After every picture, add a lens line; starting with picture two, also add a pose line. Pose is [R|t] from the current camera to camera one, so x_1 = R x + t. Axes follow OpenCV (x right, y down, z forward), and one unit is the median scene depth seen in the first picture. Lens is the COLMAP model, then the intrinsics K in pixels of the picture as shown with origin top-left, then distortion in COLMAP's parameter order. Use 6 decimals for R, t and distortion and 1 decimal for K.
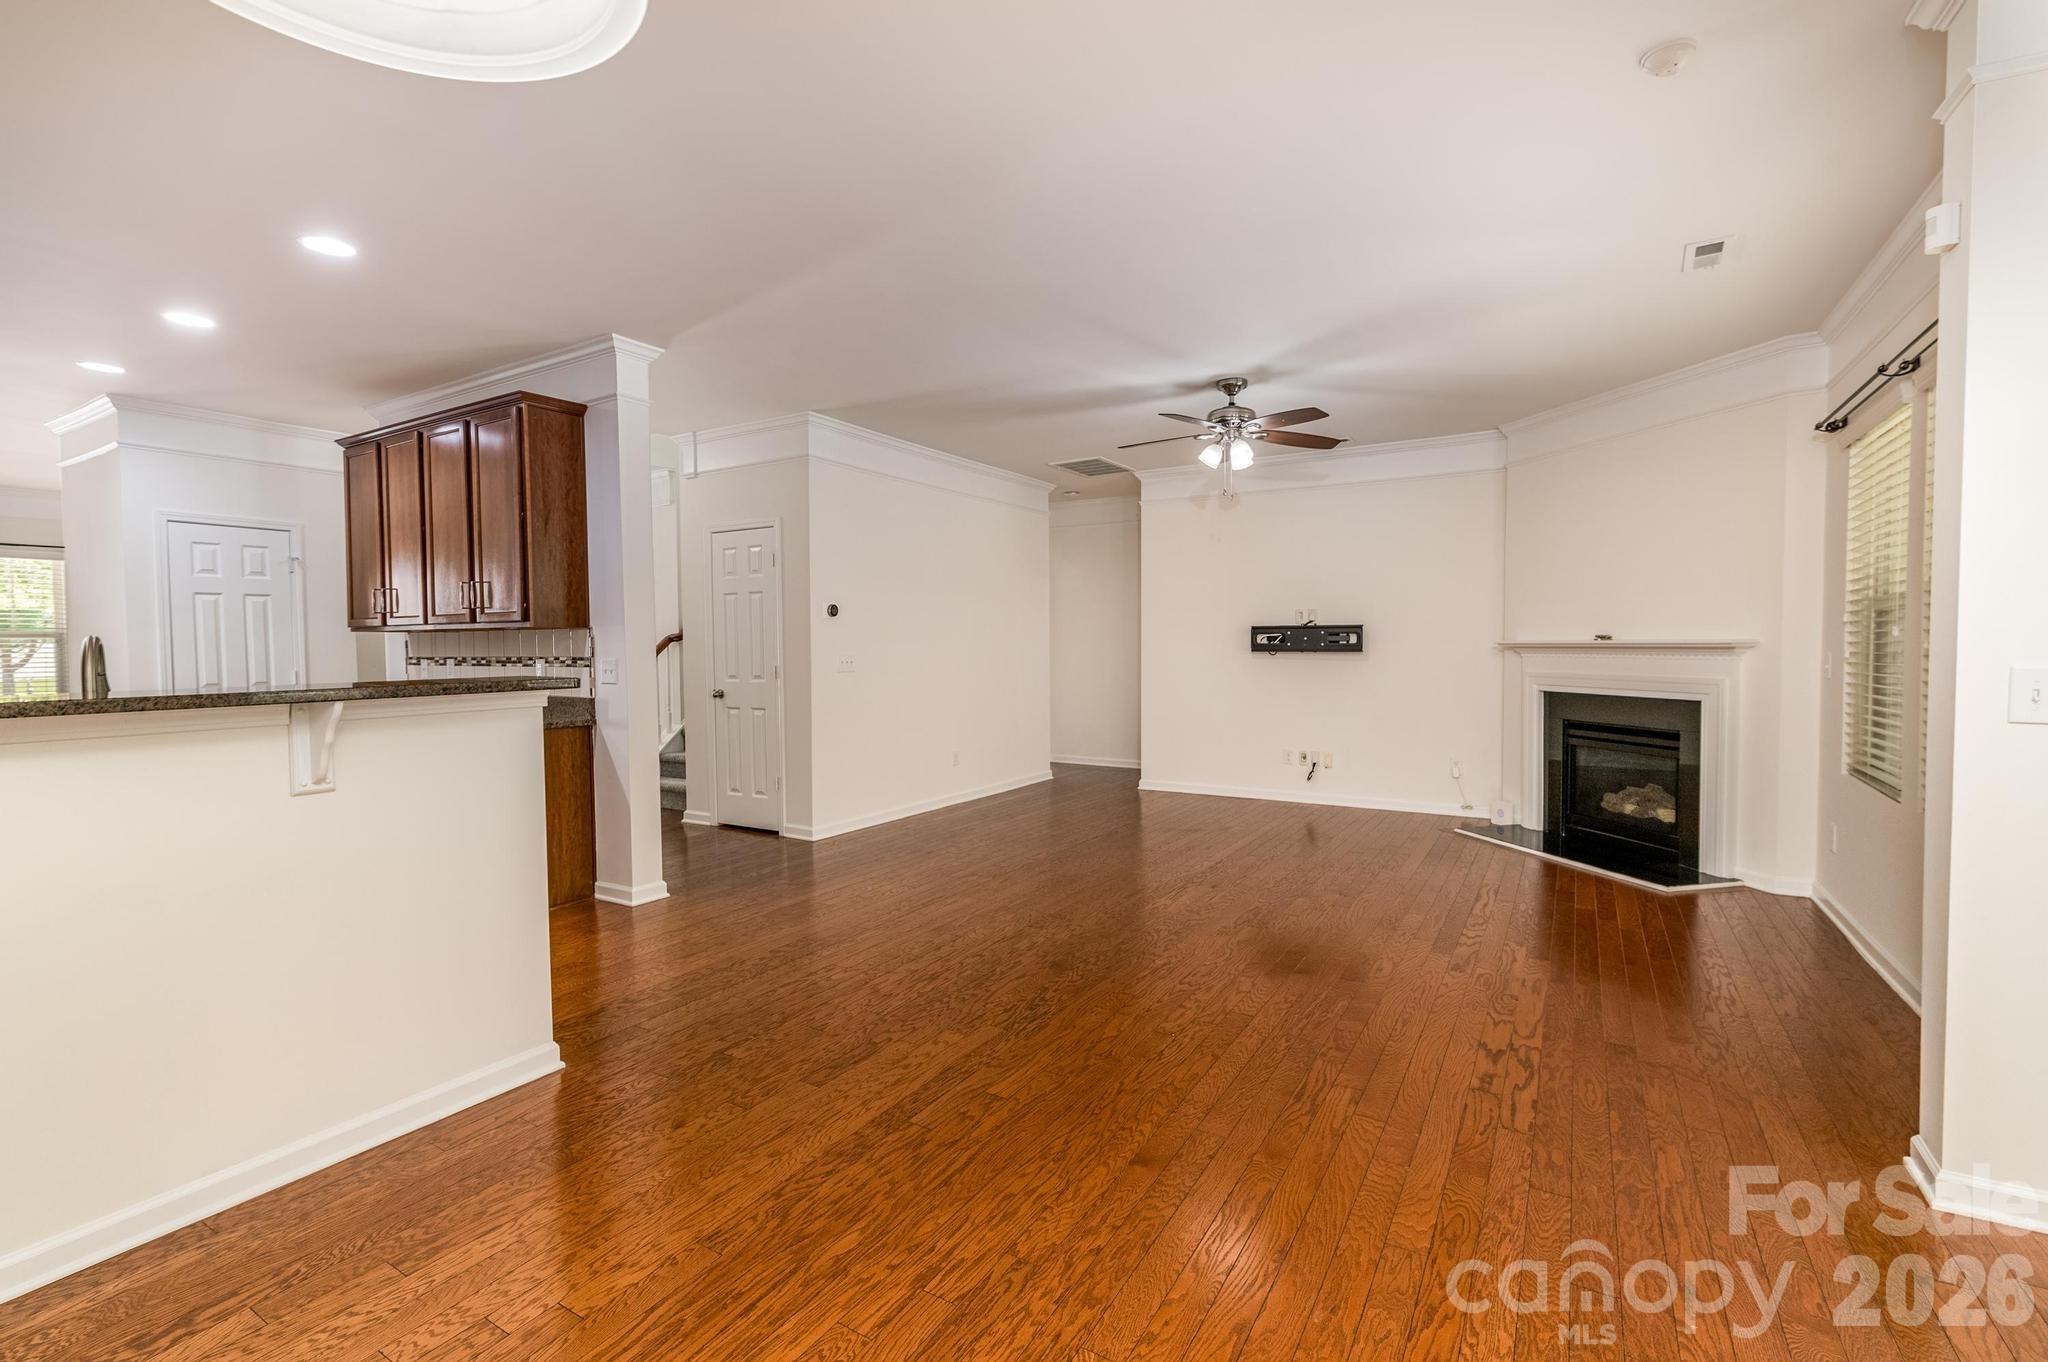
lens RADIAL K [[885.3, 0, 1034.6], [0, 885.3, 669.7], [0, 0, 1]] dist [0.004794, 0.000252]
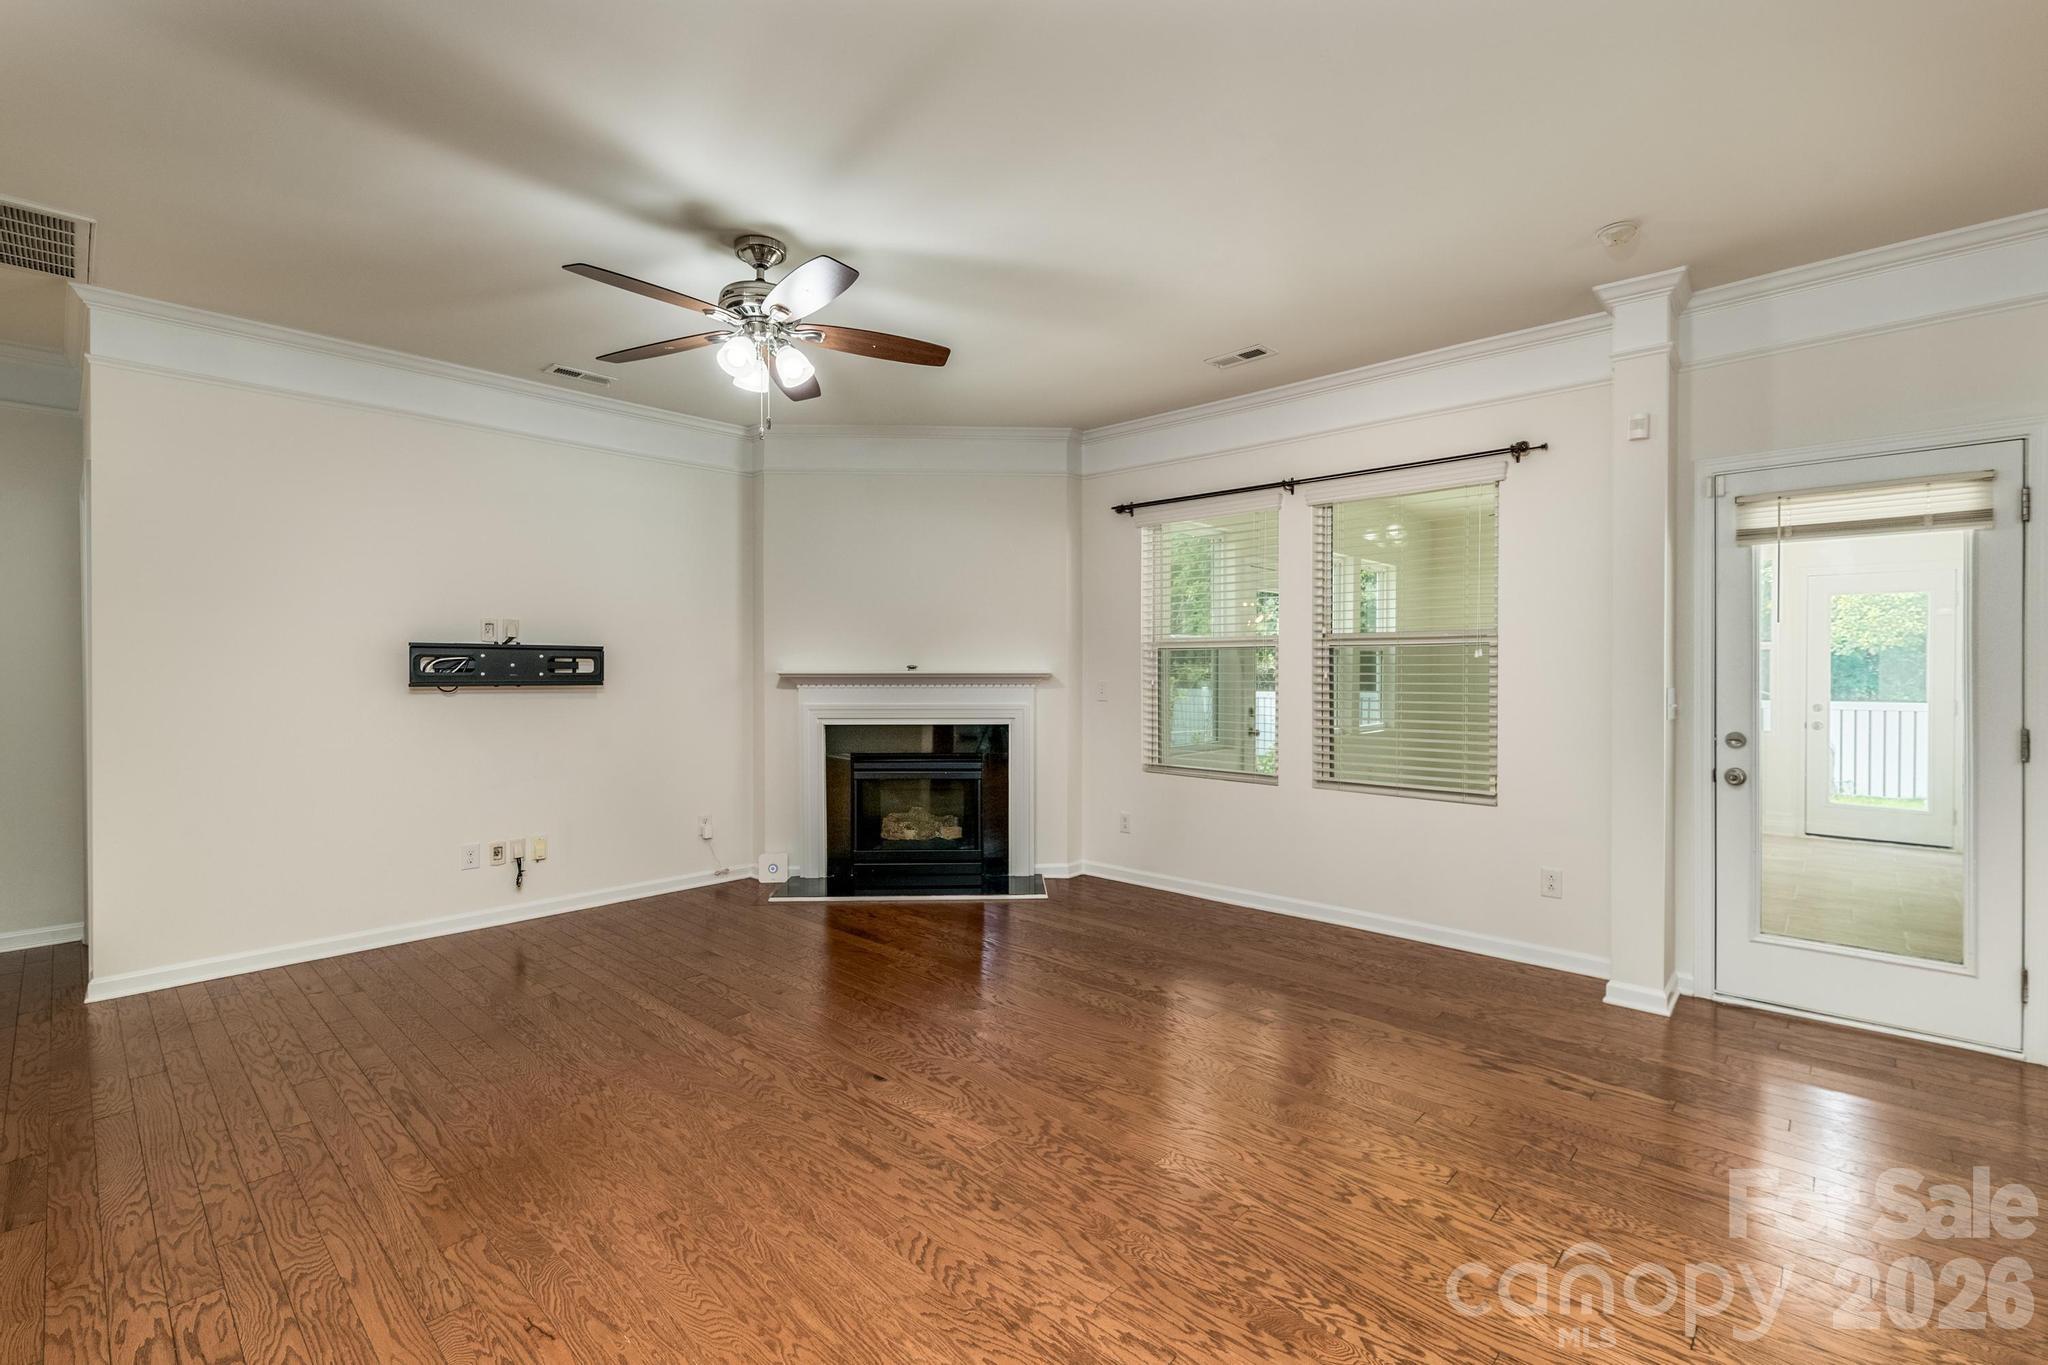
lens RADIAL K [[885.3, 0, 1034.6], [0, 885.3, 671.2], [0, 0, 1]] dist [0.004794, 0.000252]
pose [[0.208112, 0.001344, 0.978104, -0.313612], [0.024576, 0.999676, -0.006603, -0.022583], [-0.977796, 0.025412, 0.208012, 0.646664]]
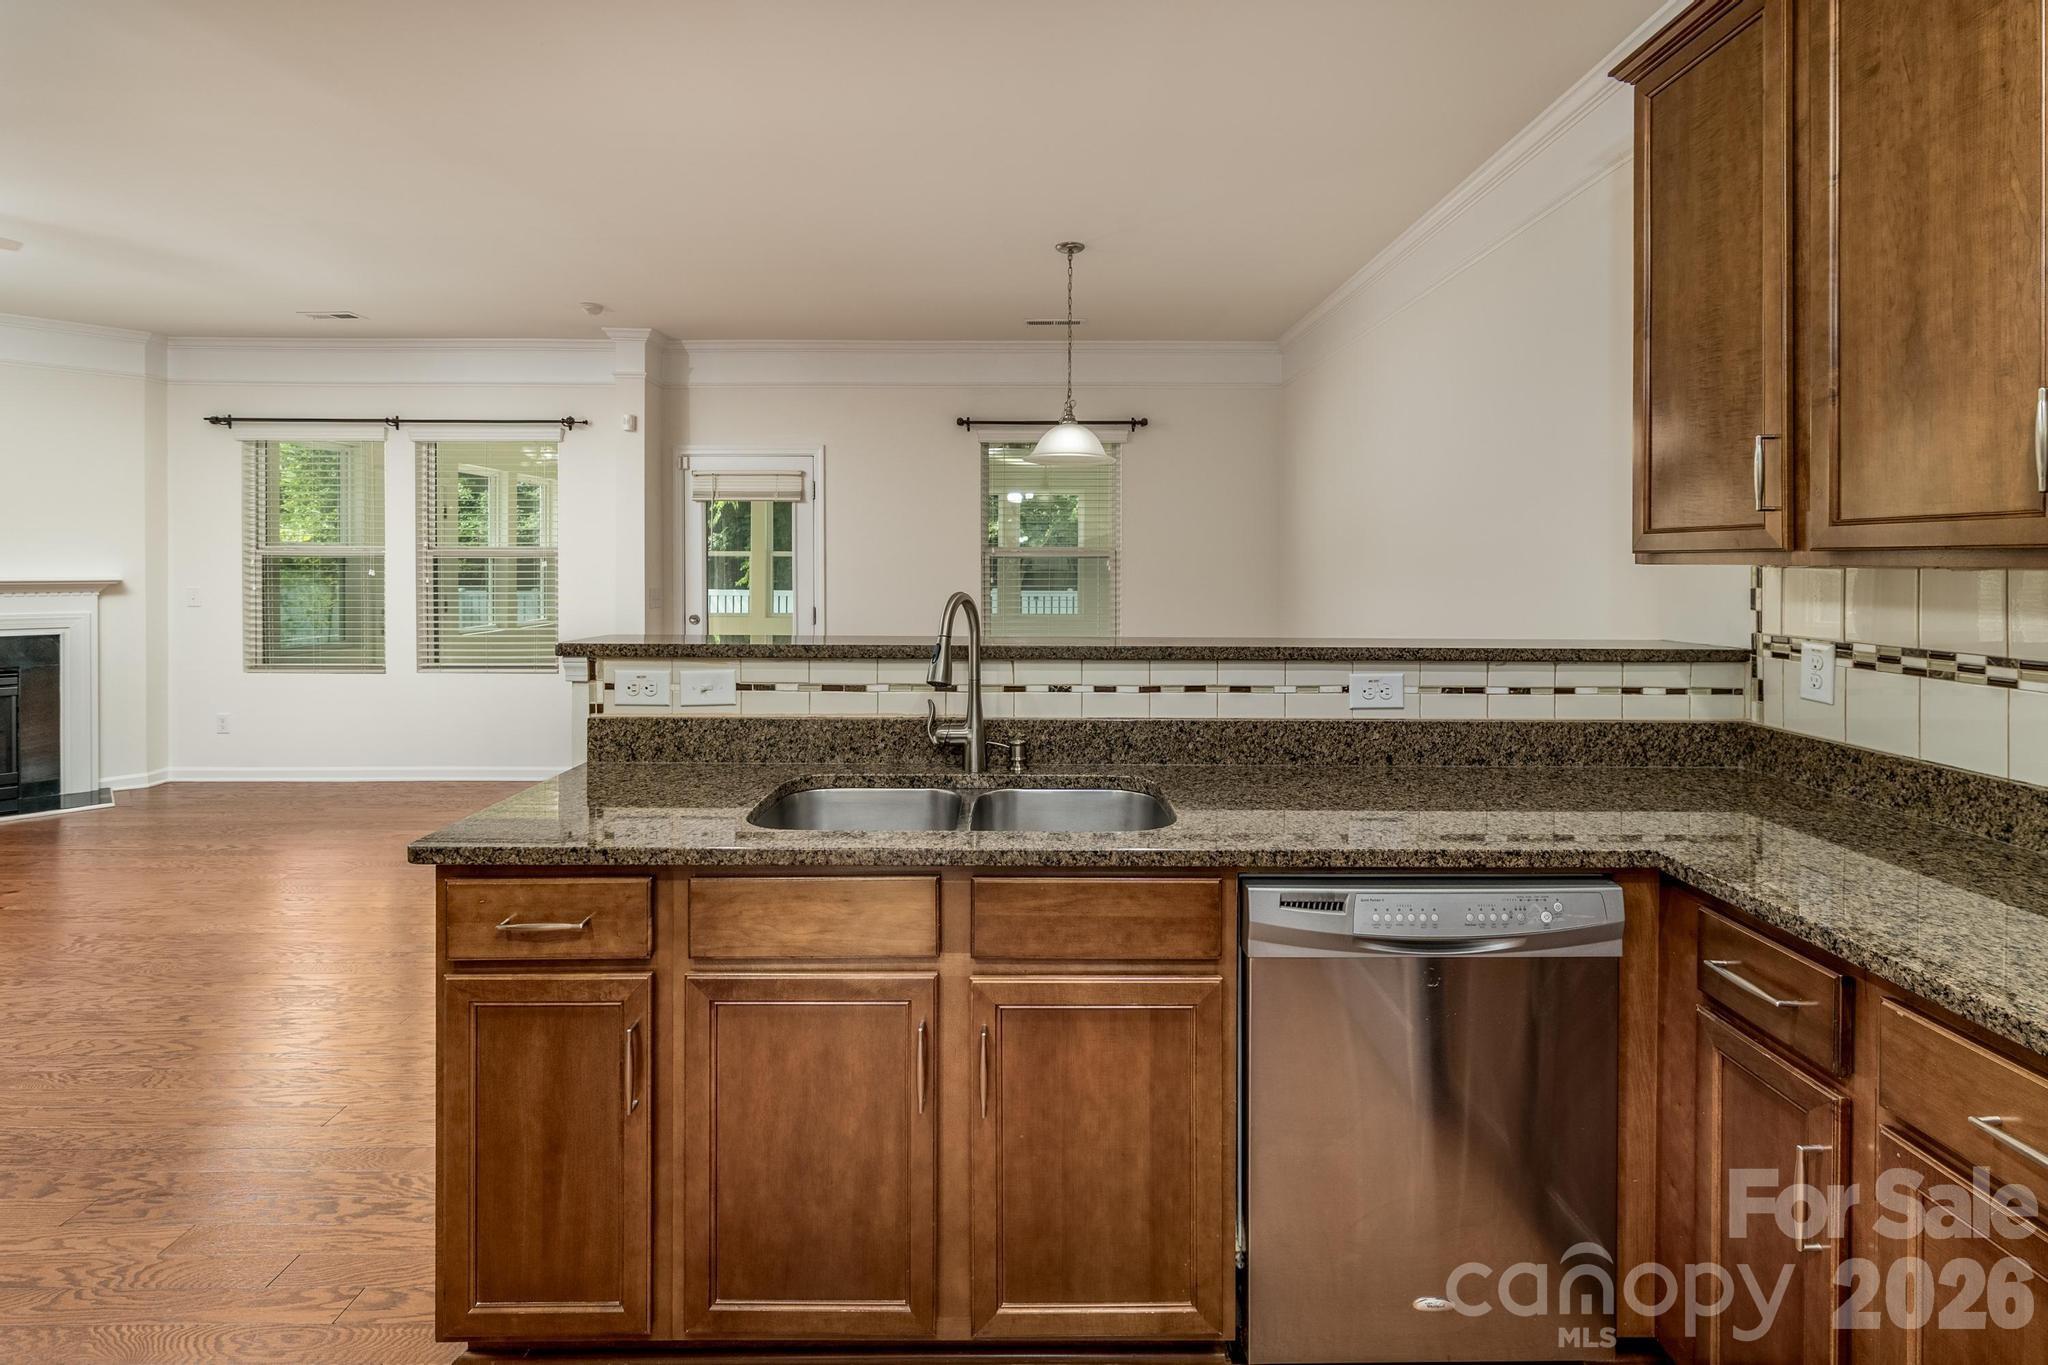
lens RADIAL K [[935.6, 0, 1022.5], [0, 935.6, 568.8], [0, 0, 1]] dist [0.004751, 0.000688]
pose [[-0.513974, 0.001738, 0.857804, -0.714073], [0.021155, 0.999719, 0.010650, -0.027700], [-0.857545, 0.023621, -0.513866, 0.523139]]
